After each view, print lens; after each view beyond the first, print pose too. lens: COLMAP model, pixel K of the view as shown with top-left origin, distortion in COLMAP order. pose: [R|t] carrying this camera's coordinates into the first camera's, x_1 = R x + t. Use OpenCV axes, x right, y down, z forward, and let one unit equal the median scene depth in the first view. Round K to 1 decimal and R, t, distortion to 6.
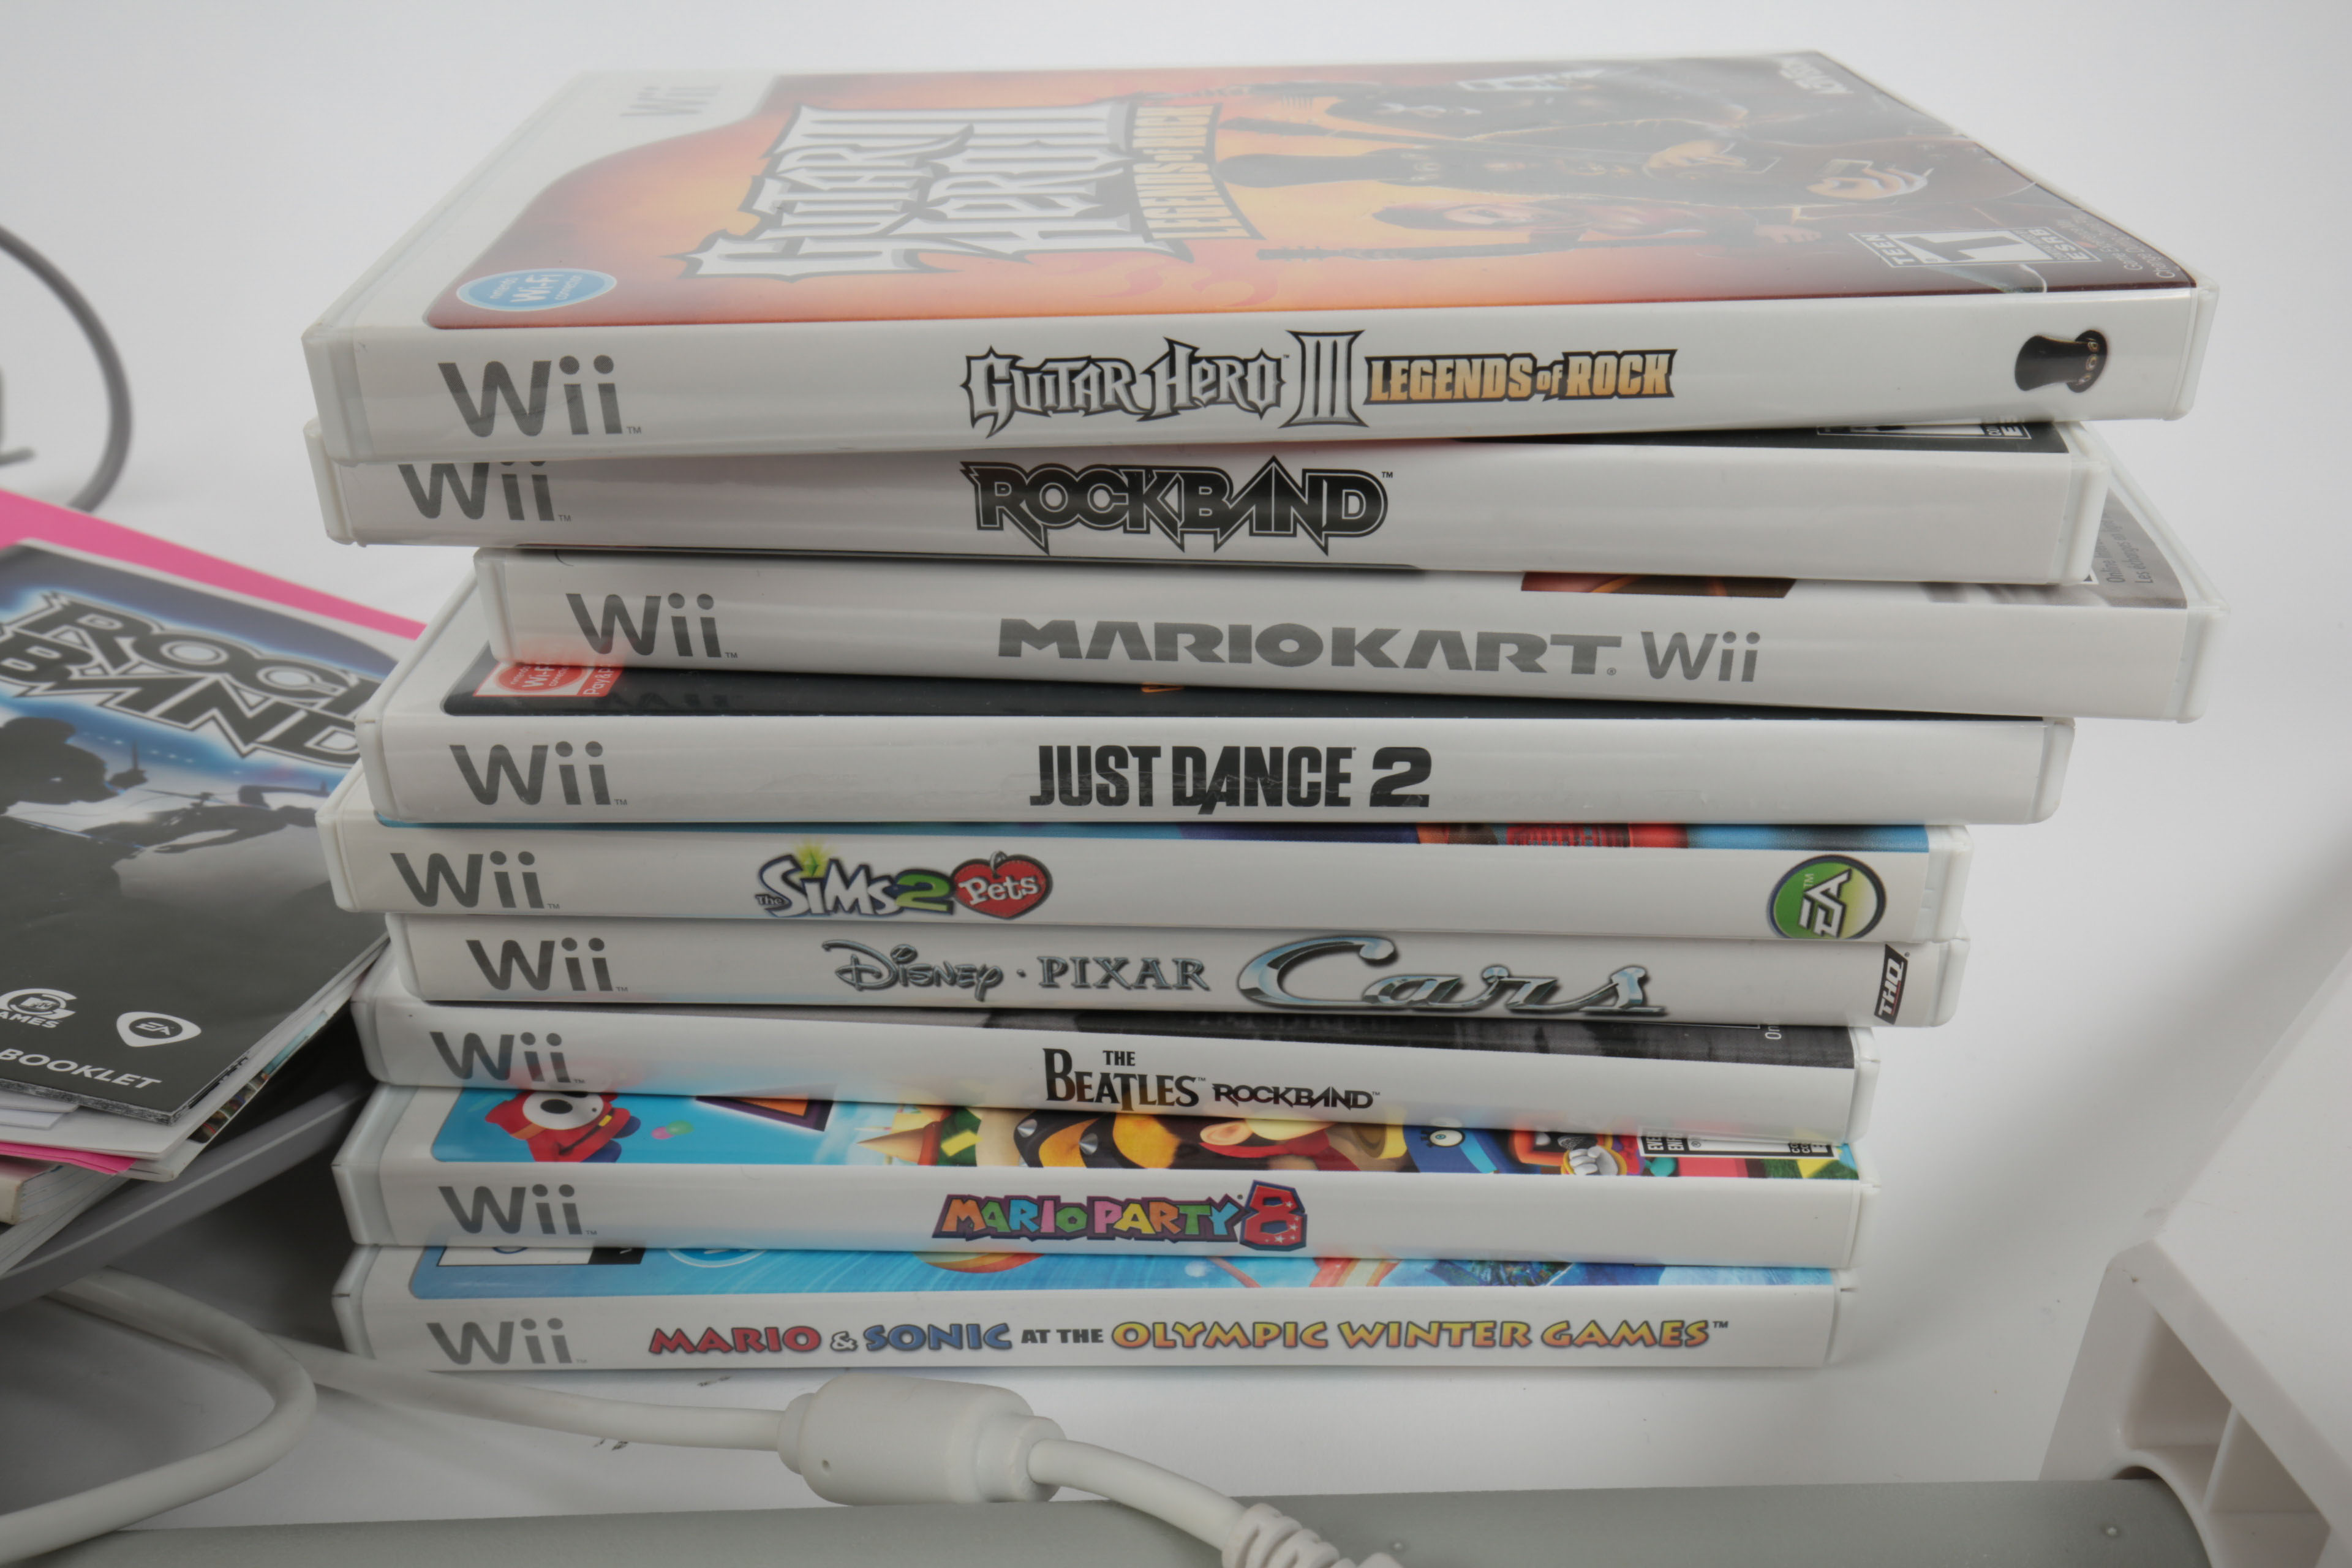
lens RADIAL K [[2286.7, 0, 1199.9], [0, 2286.7, 781.6], [0, 0, 1]] dist [0.043731, 0.000000]
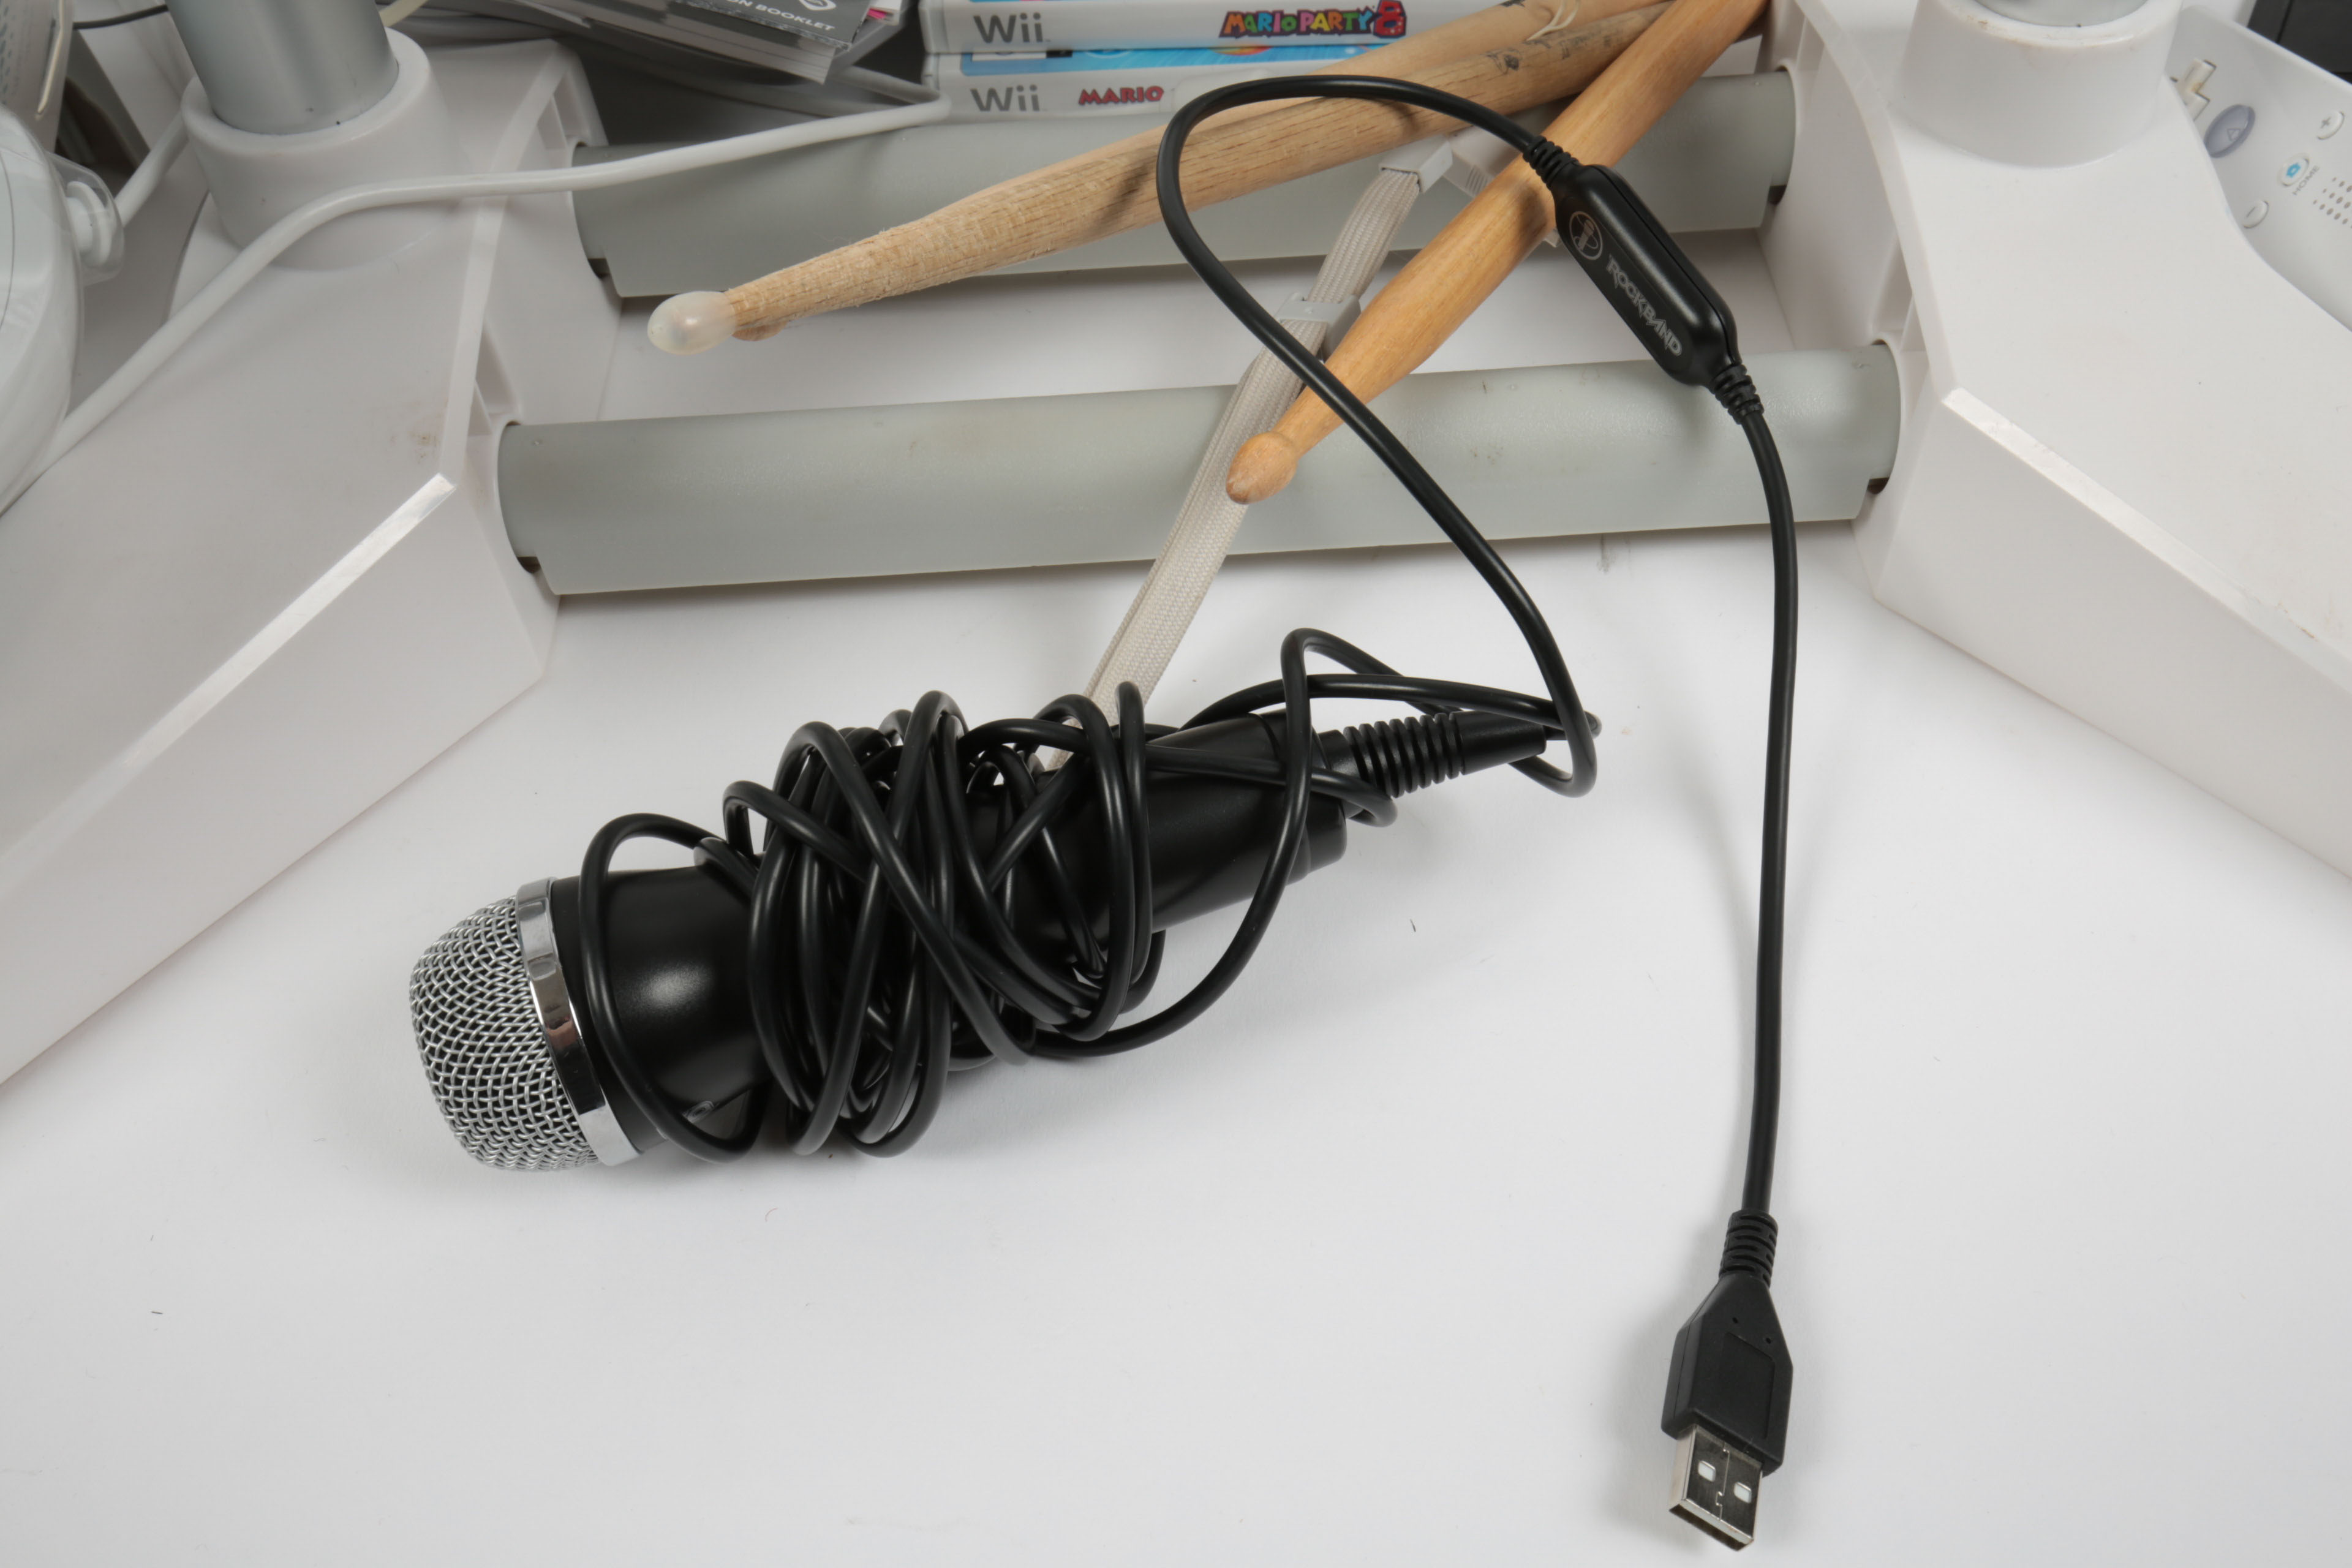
lens RADIAL K [[2286.7, 0, 1169.5], [0, 2286.7, 802.8], [0, 0, 1]] dist [0.043731, 0.000000]
pose [[0.999513, -0.026321, -0.016743, -0.145739], [0.030394, 0.942550, 0.332680, 0.162475], [0.007025, -0.333027, 0.942891, -1.135617]]
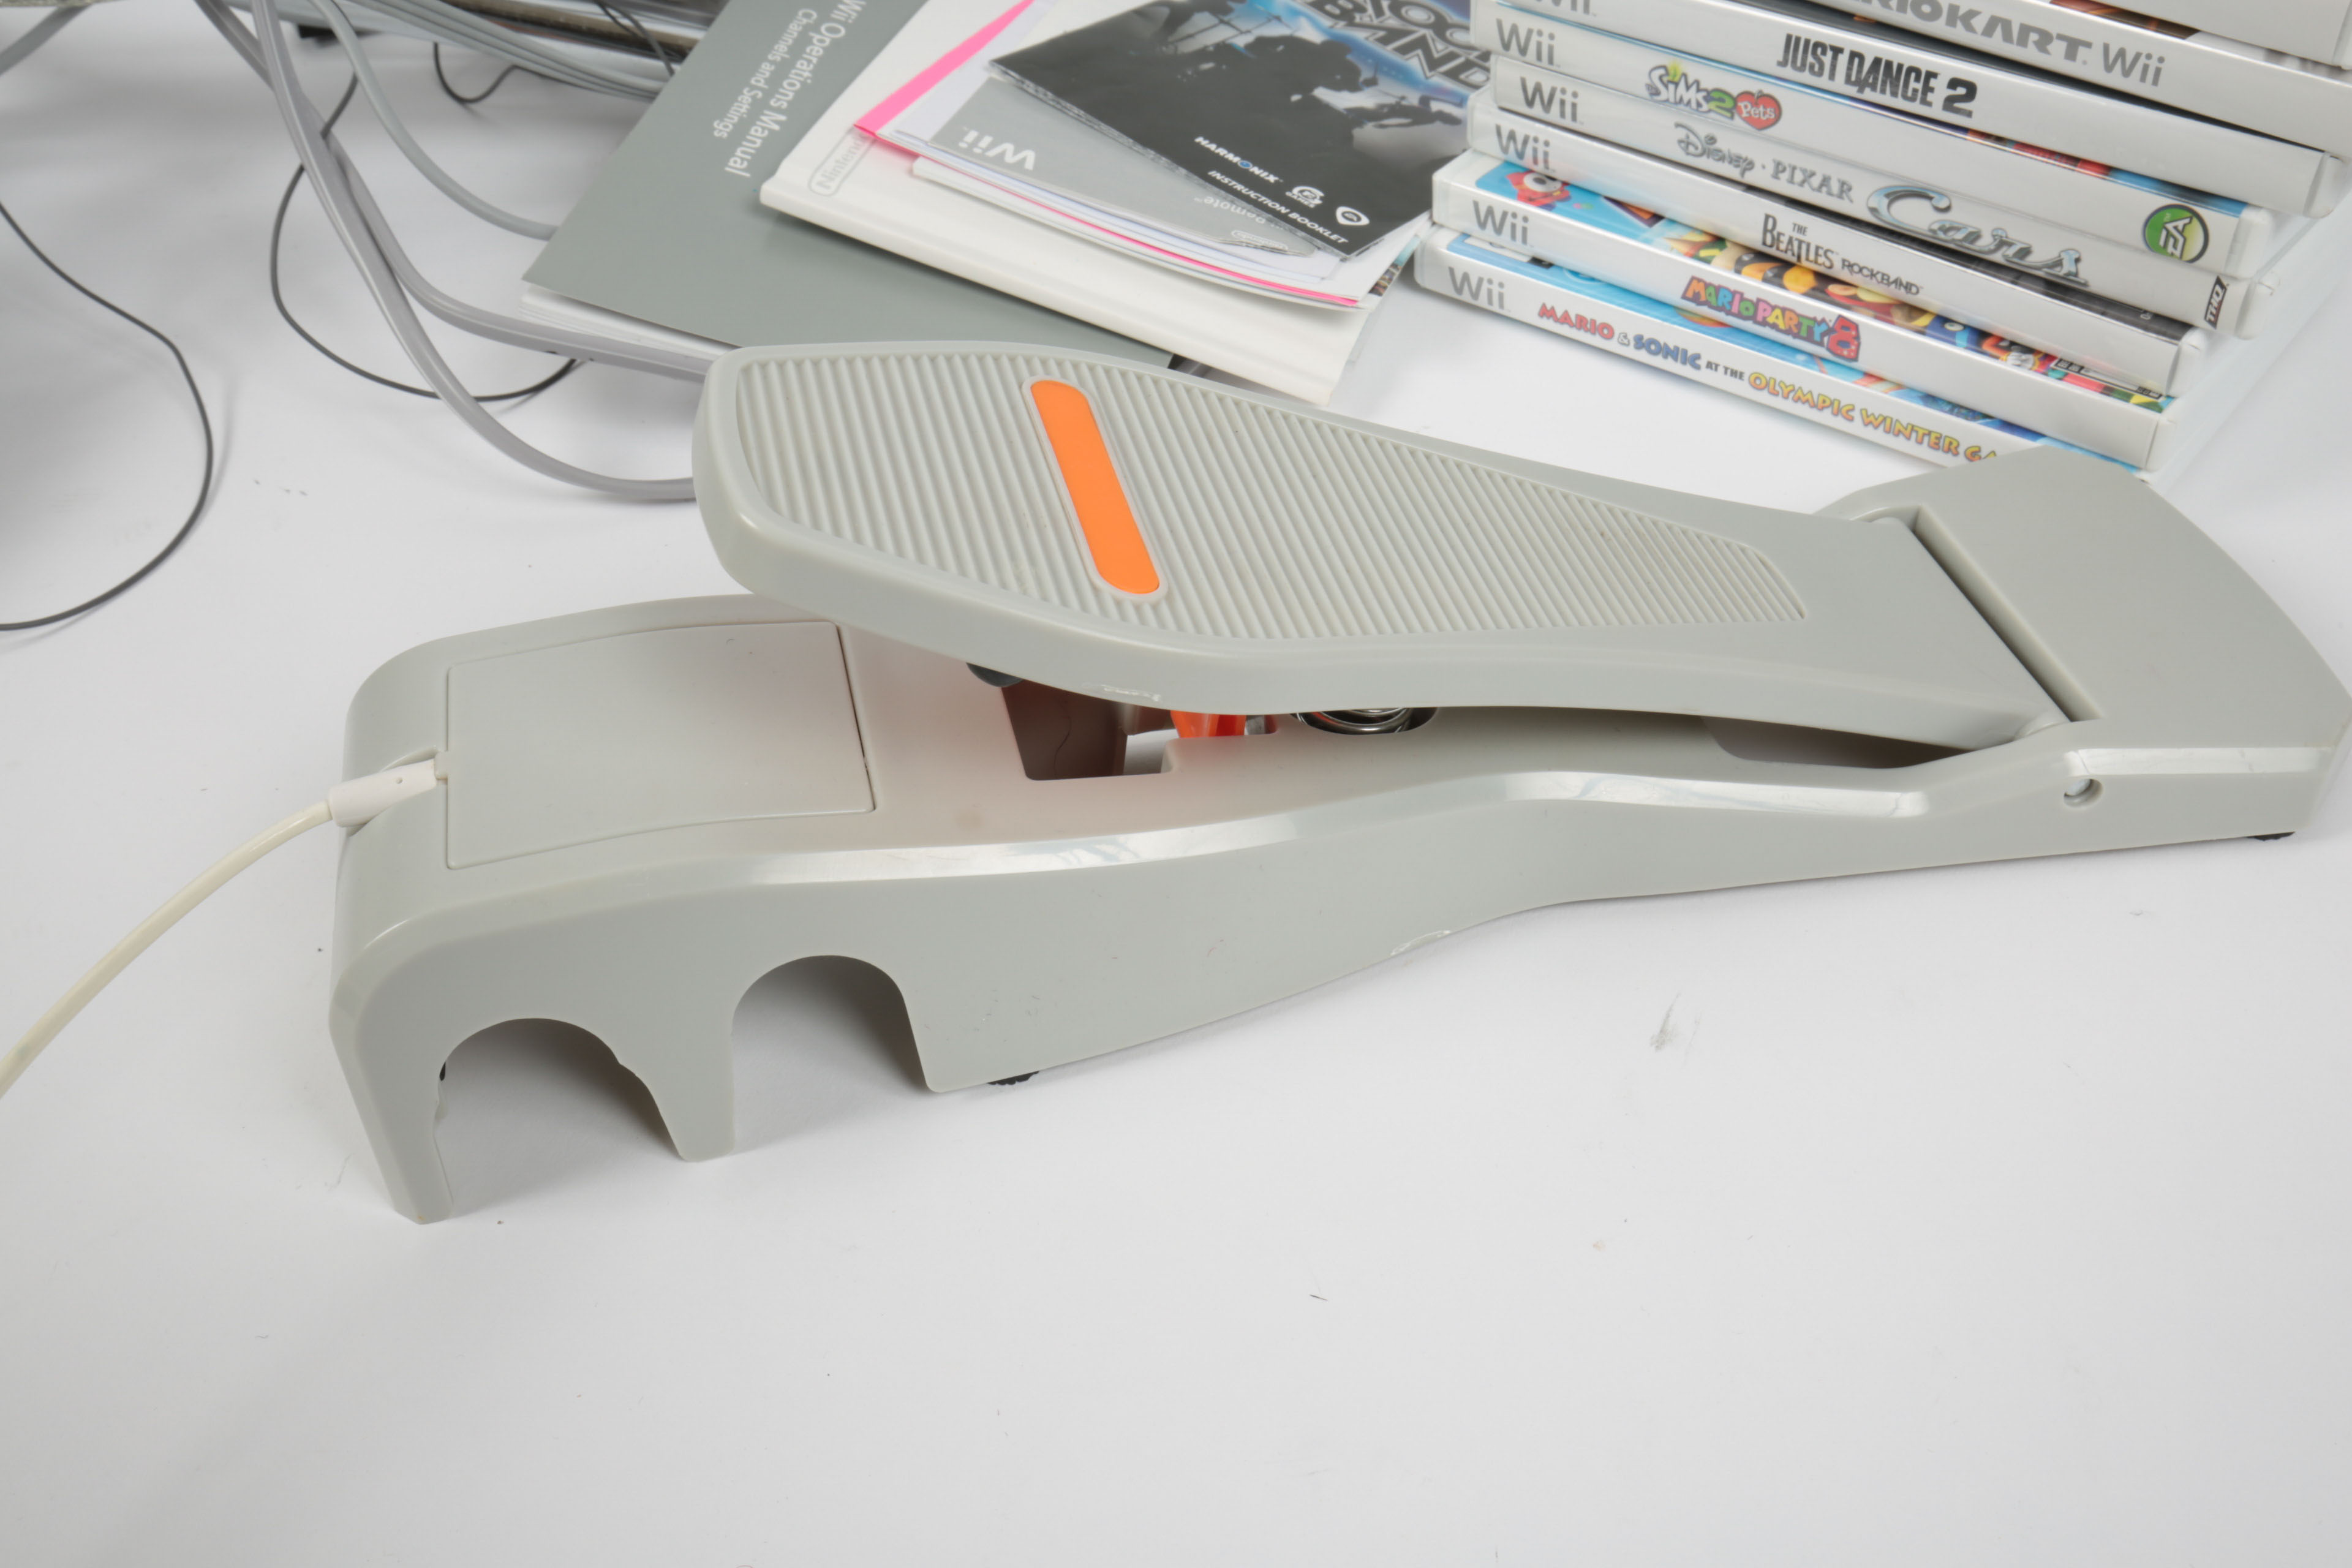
lens RADIAL K [[2286.7, 0, 1170.9], [0, 2286.7, 791.9], [0, 0, 1]] dist [0.043731, 0.000000]
pose [[0.772283, 0.401774, -0.492094, 0.671505], [-0.267389, 0.908232, 0.321897, 0.071457], [0.576265, -0.117015, 0.808842, -0.851601]]
